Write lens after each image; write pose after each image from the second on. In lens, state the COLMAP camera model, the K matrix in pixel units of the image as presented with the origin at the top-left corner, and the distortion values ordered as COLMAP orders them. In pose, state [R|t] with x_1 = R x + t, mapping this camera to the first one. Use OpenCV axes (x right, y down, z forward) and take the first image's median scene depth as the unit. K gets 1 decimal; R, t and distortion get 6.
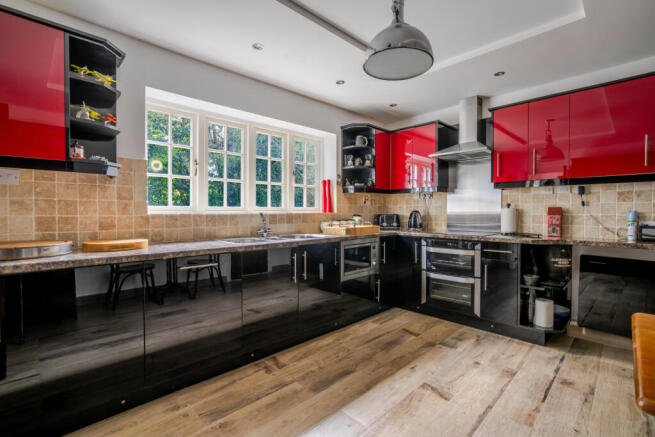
lens RADIAL K [[306.5, 0, 327.5], [0, 306.5, 212.7], [0, 0, 1]] dist [-0.019944, 0.001602]
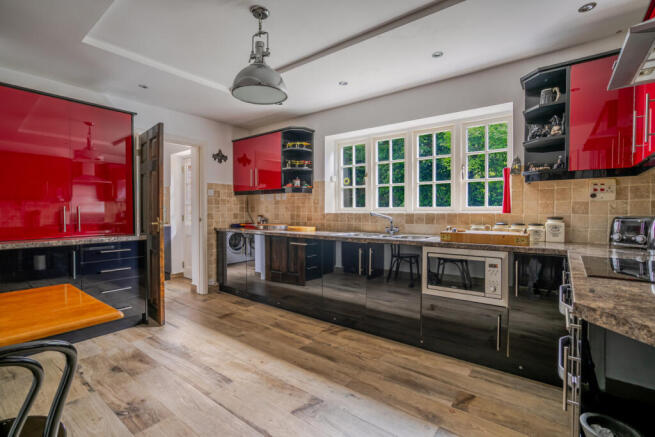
lens RADIAL K [[306.5, 0, 327.2], [0, 306.5, 219.0], [0, 0, 1]] dist [-0.019944, 0.001602]
pose [[0.125696, 0.023594, -0.991788, 0.961507], [-0.006942, 0.999714, 0.022902, 0.000481], [0.992045, 0.004007, 0.125823, 0.717679]]
